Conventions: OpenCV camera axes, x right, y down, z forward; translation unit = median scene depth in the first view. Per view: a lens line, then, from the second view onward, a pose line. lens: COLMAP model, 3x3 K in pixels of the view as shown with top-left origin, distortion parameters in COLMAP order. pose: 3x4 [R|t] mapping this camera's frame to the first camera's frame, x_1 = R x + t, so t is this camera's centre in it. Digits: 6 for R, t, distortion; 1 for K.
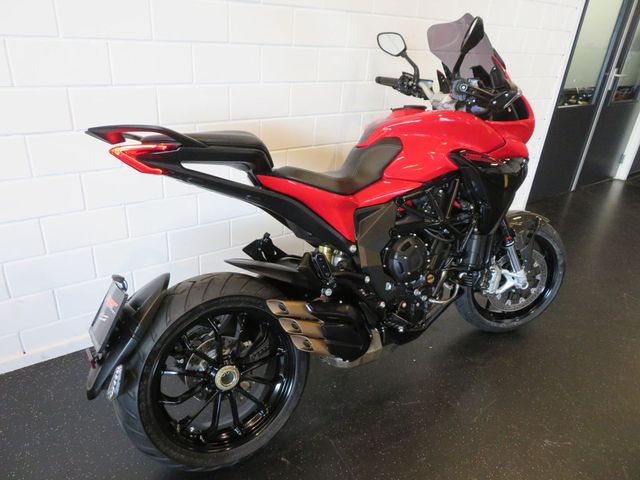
lens RADIAL K [[456.9, 0, 316.8], [0, 456.9, 239.3], [0, 0, 1]] dist [0.003088, 0.005603]
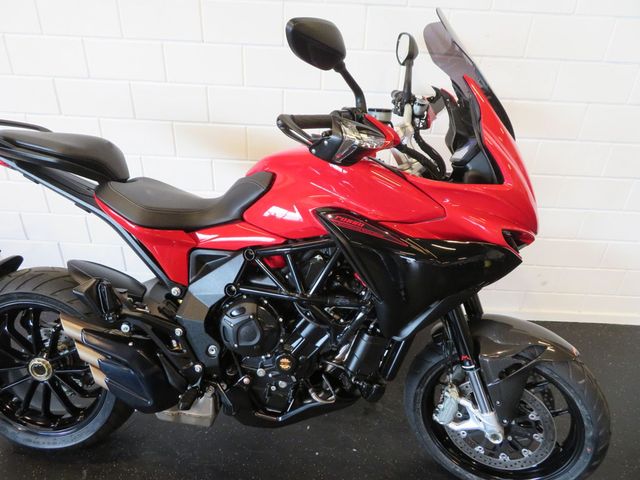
lens RADIAL K [[456.9, 0, 316.8], [0, 456.9, 239.3], [0, 0, 1]] dist [0.003088, 0.005603]
pose [[0.794779, 0.270466, -0.543300, 0.659630], [-0.258049, 0.960855, 0.100840, -0.206170], [0.549306, 0.060052, 0.833461, 0.391722]]
